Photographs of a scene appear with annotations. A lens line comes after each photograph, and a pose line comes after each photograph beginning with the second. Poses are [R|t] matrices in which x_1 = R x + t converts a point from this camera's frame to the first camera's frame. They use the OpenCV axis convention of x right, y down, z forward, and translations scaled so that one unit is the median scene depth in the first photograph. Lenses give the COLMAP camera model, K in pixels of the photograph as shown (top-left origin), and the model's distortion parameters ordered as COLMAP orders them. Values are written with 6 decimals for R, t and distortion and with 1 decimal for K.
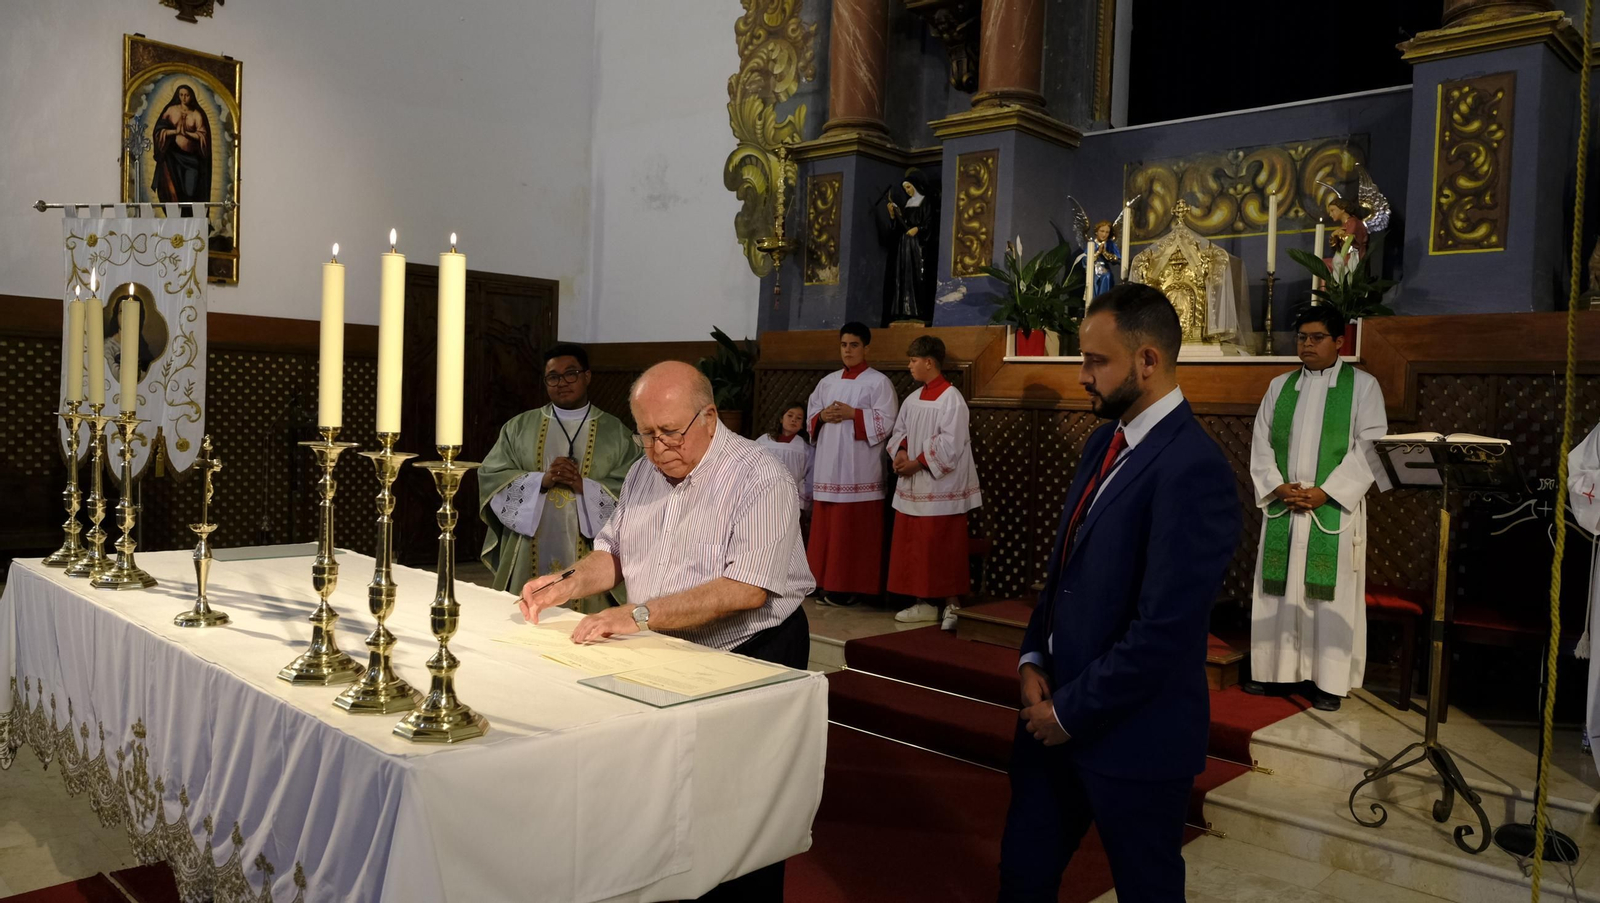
lens RADIAL K [[1150.1, 0, 803.5], [0, 1150.1, 452.4], [0, 0, 1]] dist [-0.020306, 0.008218]
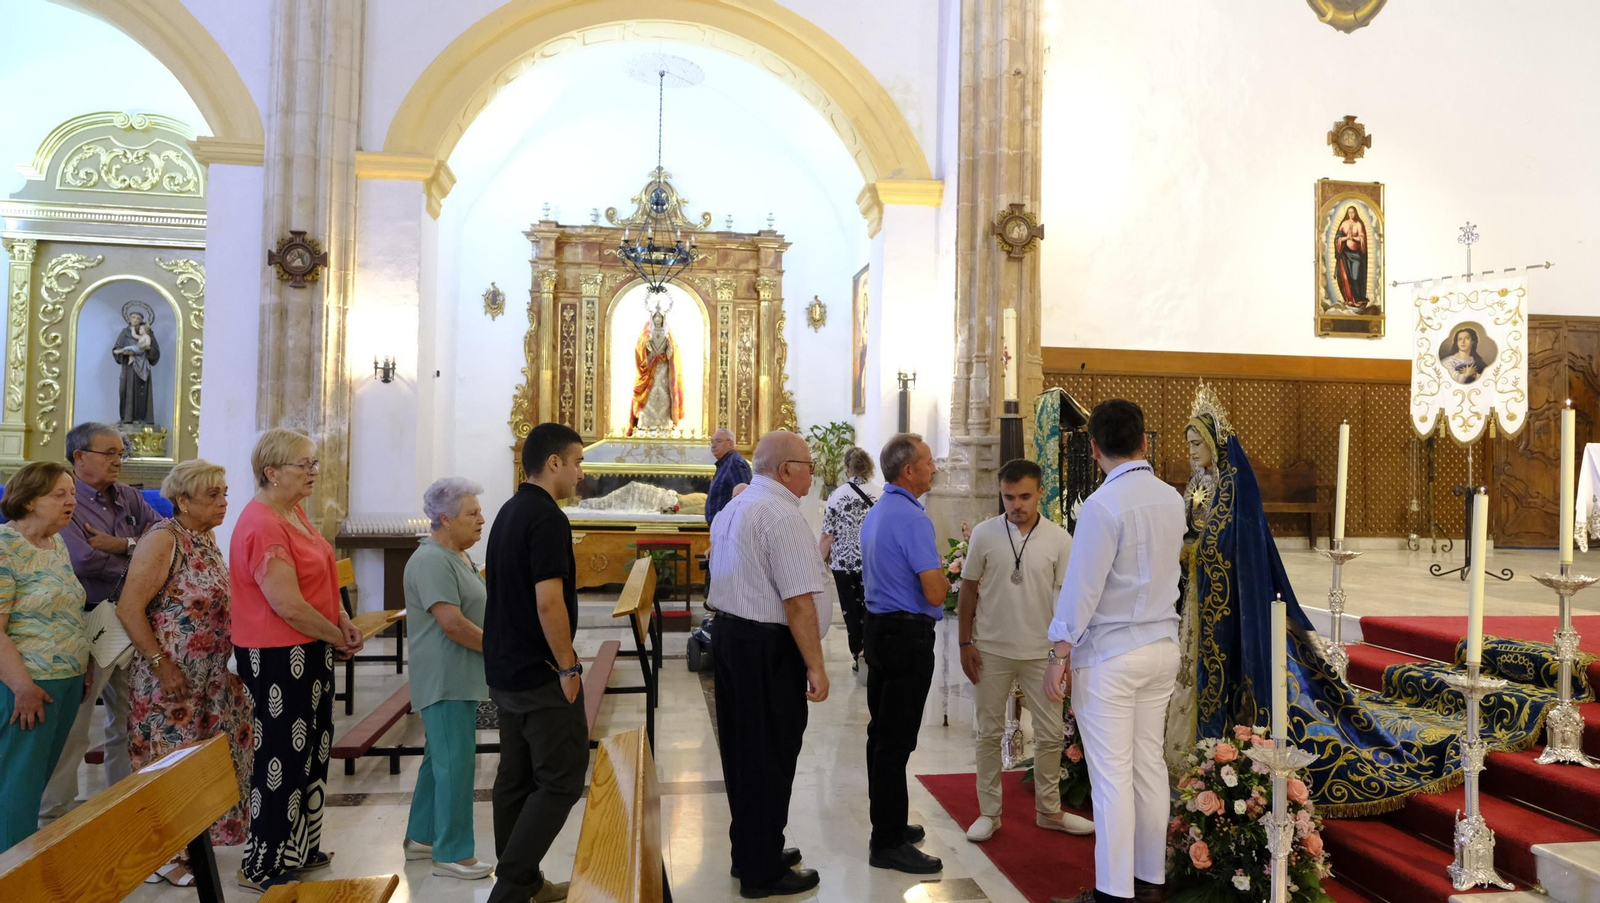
lens RADIAL K [[1087.8, 0, 803.7], [0, 1087.8, 451.7], [0, 0, 1]] dist [-0.024531, 0.010347]
pose [[0.787011, -0.040135, -0.615632, -0.285375], [-0.006579, 0.997279, -0.073426, 0.116368], [0.616904, 0.061838, 0.784606, -0.583875]]
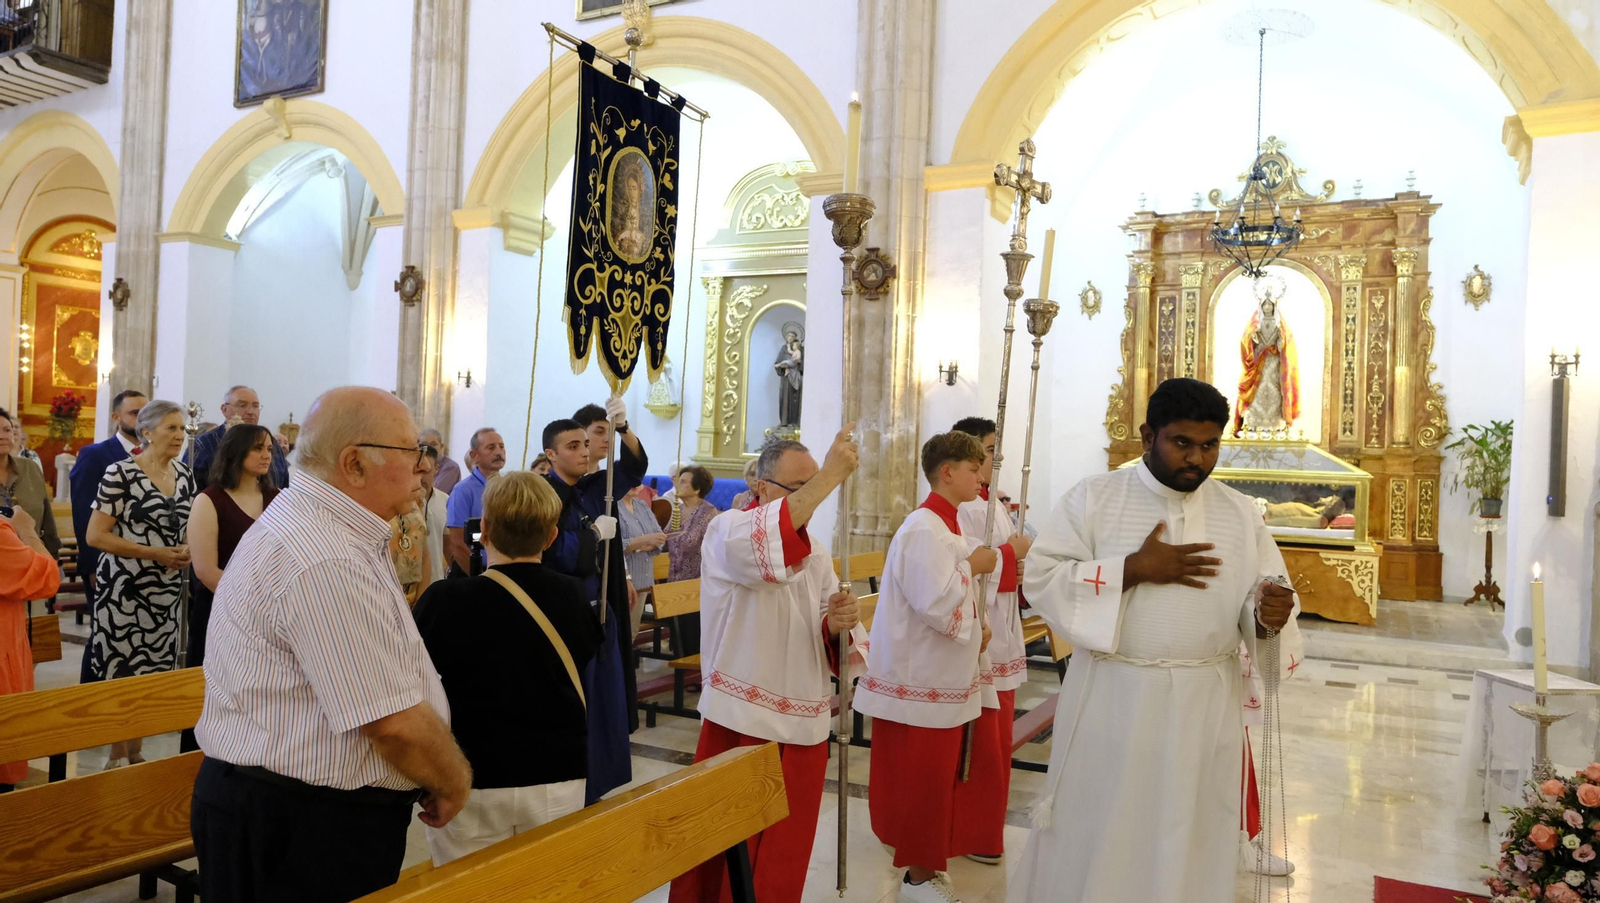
lens RADIAL K [[1087.8, 0, 803.7], [0, 1087.8, 451.7], [0, 0, 1]] dist [-0.024531, 0.010347]
pose [[0.267379, -0.037348, -0.962867, -0.218344], [-0.059401, 0.996709, -0.055156, 0.109335], [0.961759, 0.071943, 0.264281, -0.392573]]
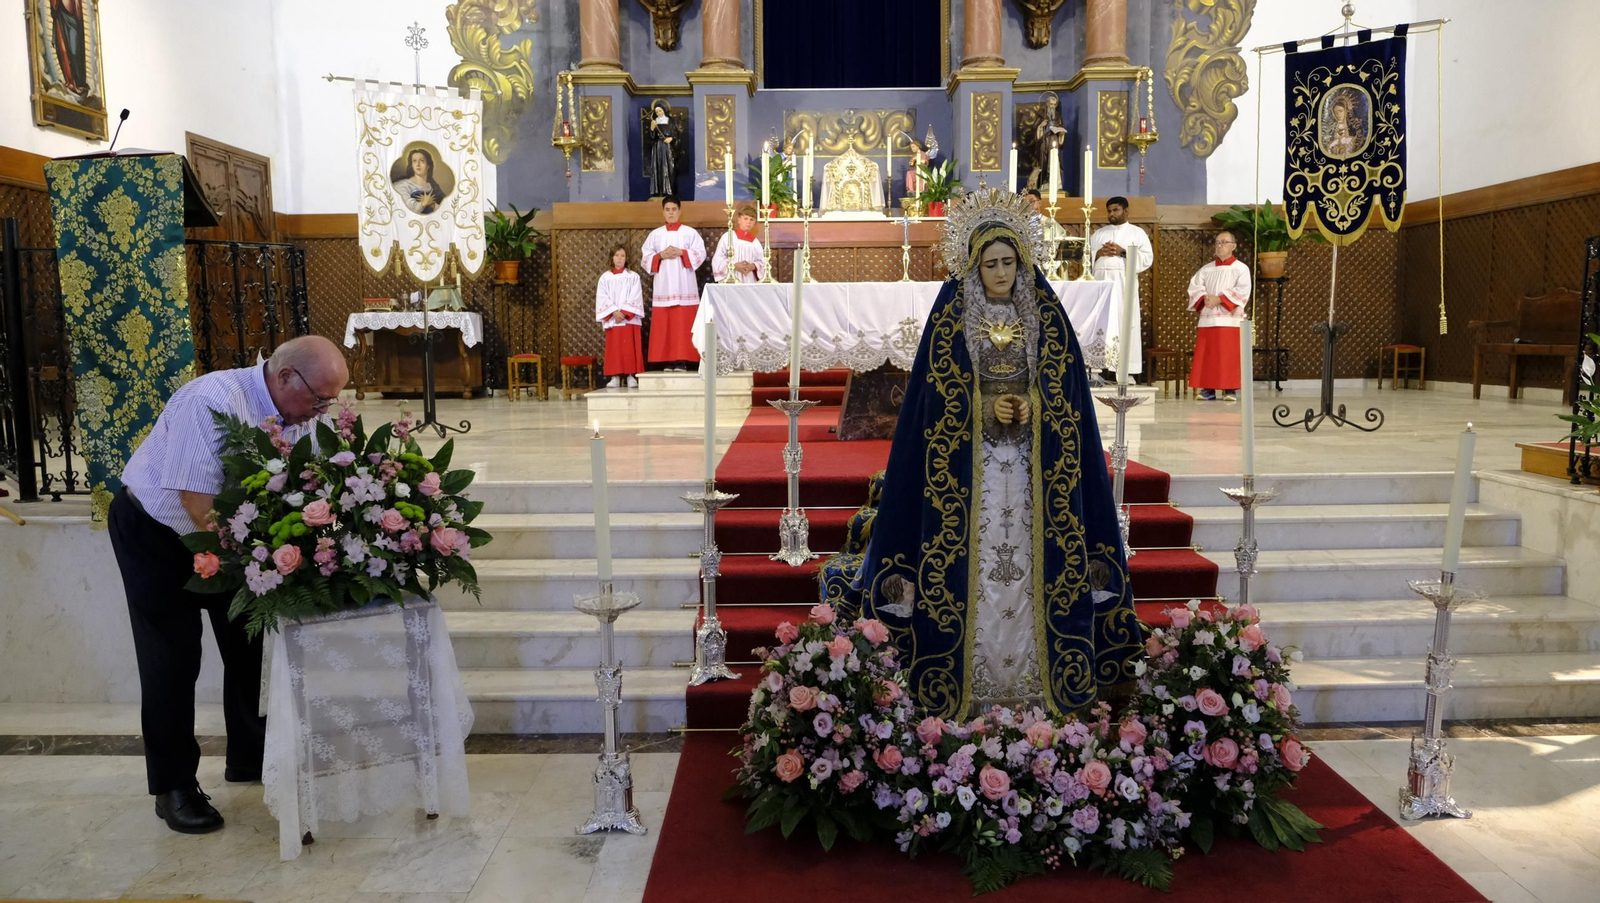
lens RADIAL K [[1076.3, 0, 815.2], [0, 1076.3, 448.8], [0, 0, 1]] dist [-0.024267, 0.014420]
pose [[0.717382, -0.122341, 0.685854, -0.877409], [0.065962, 0.991966, 0.107951, 0.088583], [-0.693550, -0.032202, 0.719688, -0.233495]]
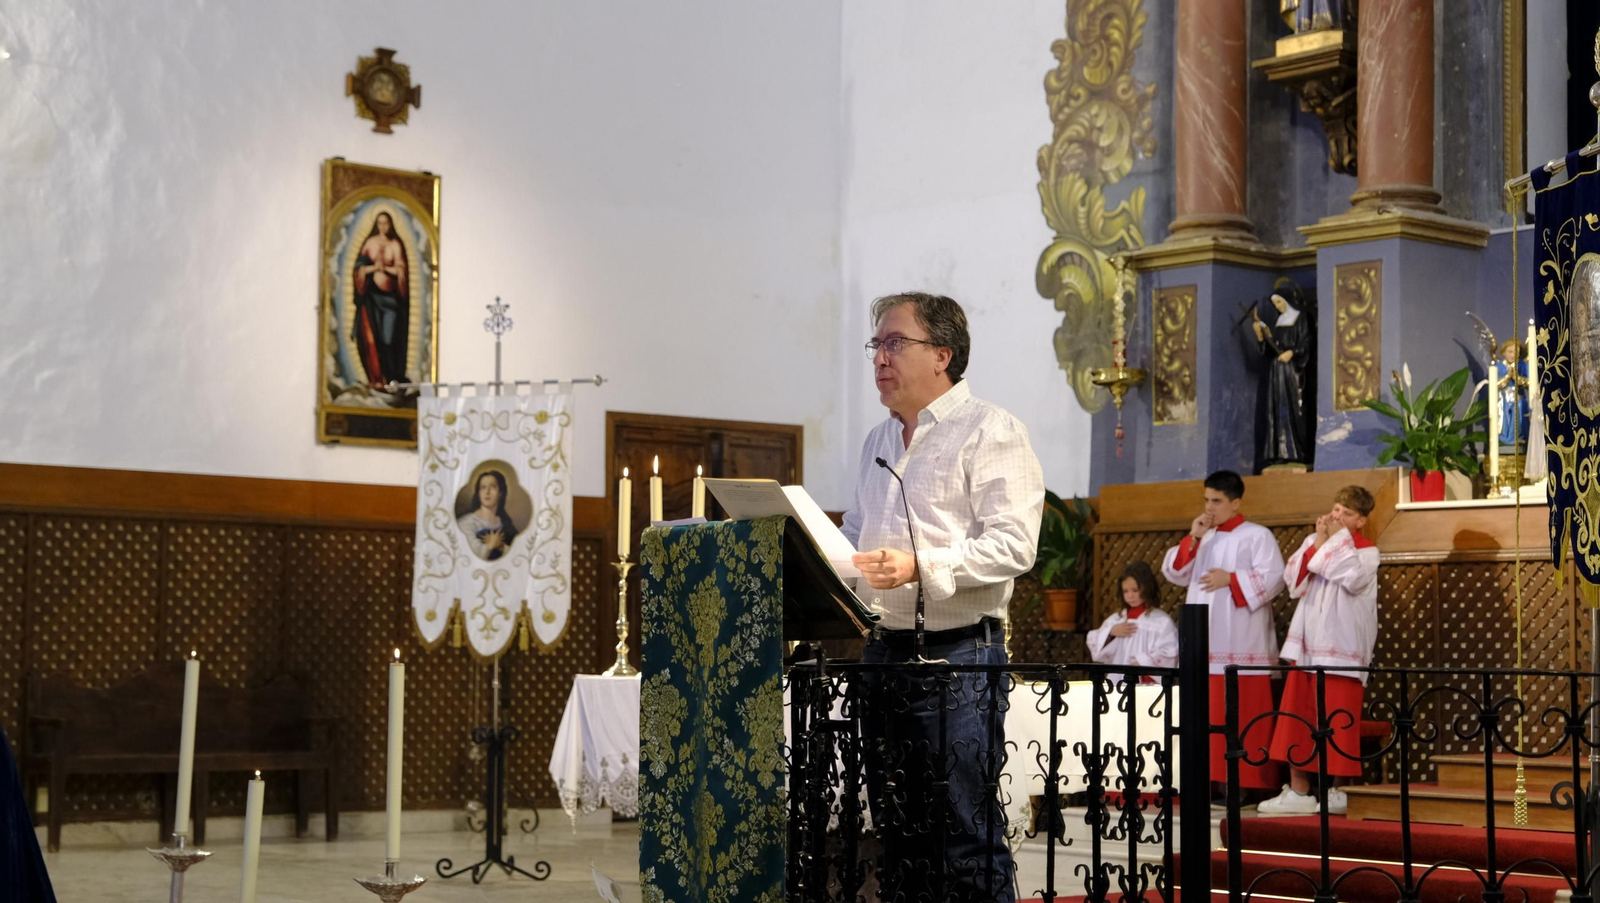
lens RADIAL K [[2694.2, 0, 824.6], [0, 2694.2, 463.4], [0, 0, 1]] dist [0.022525, 0.253308]
pose [[0.993250, -0.037836, -0.109650, -0.024592], [0.025080, 0.992996, -0.115458, 0.101552], [0.113250, 0.111929, 0.987242, -0.971565]]
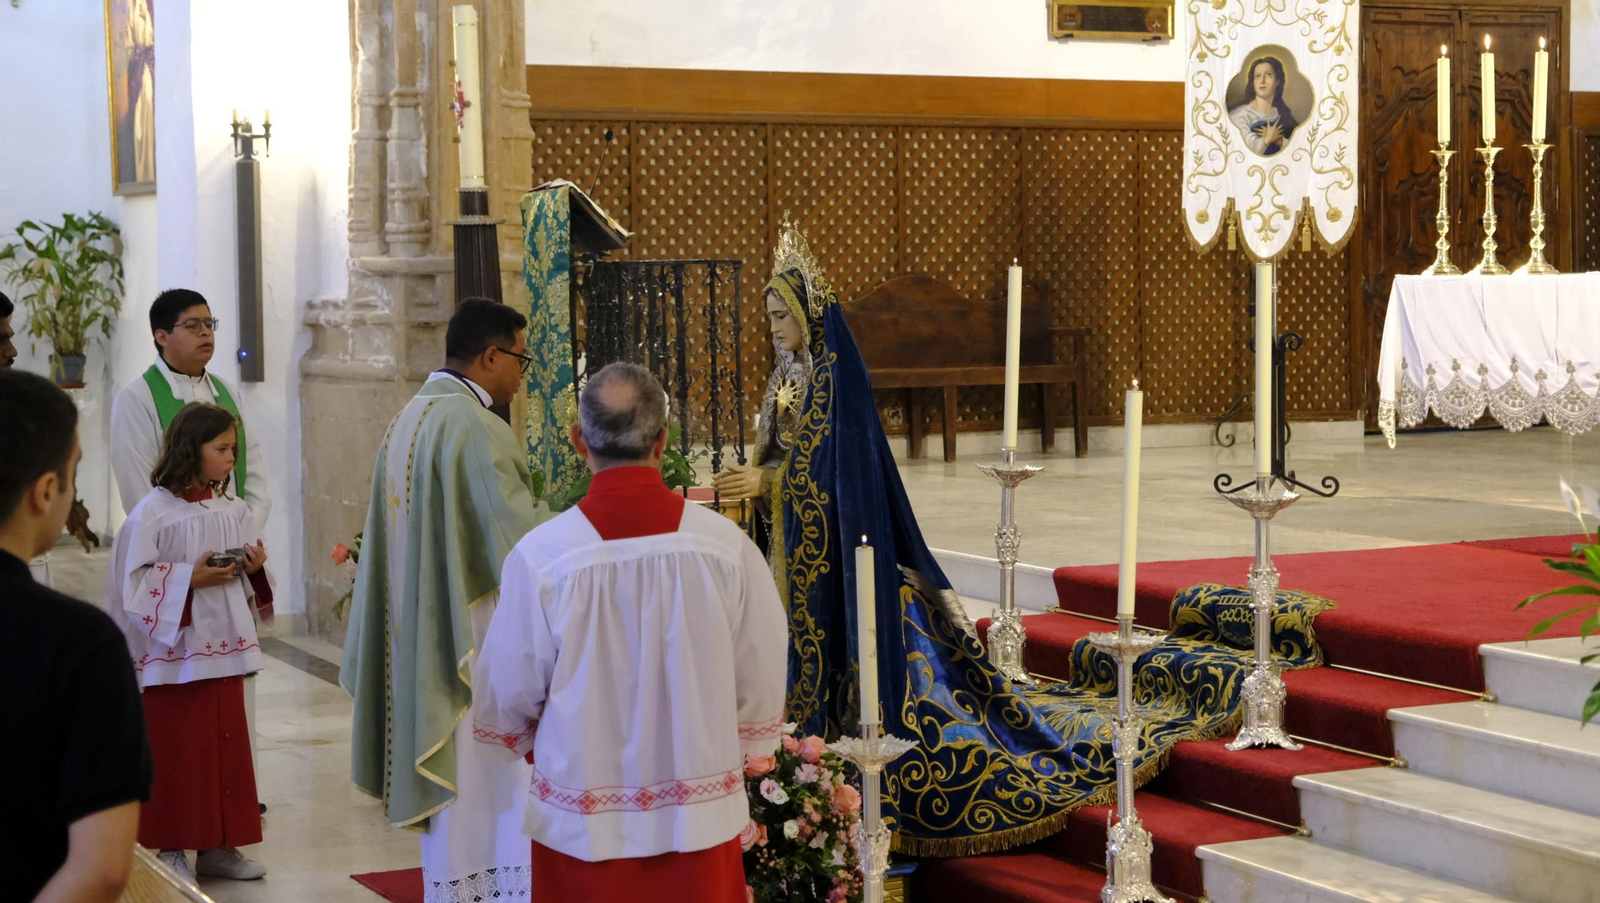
lens RADIAL K [[2799.0, 0, 820.0], [0, 2799.0, 452.5], [0, 0, 1]] dist [0.029609, 0.305103]
pose [[0.940999, -0.028778, -0.337184, -0.124217], [0.035708, 0.999259, 0.014370, 0.101138], [0.336520, -0.025562, 0.941329, -0.941420]]
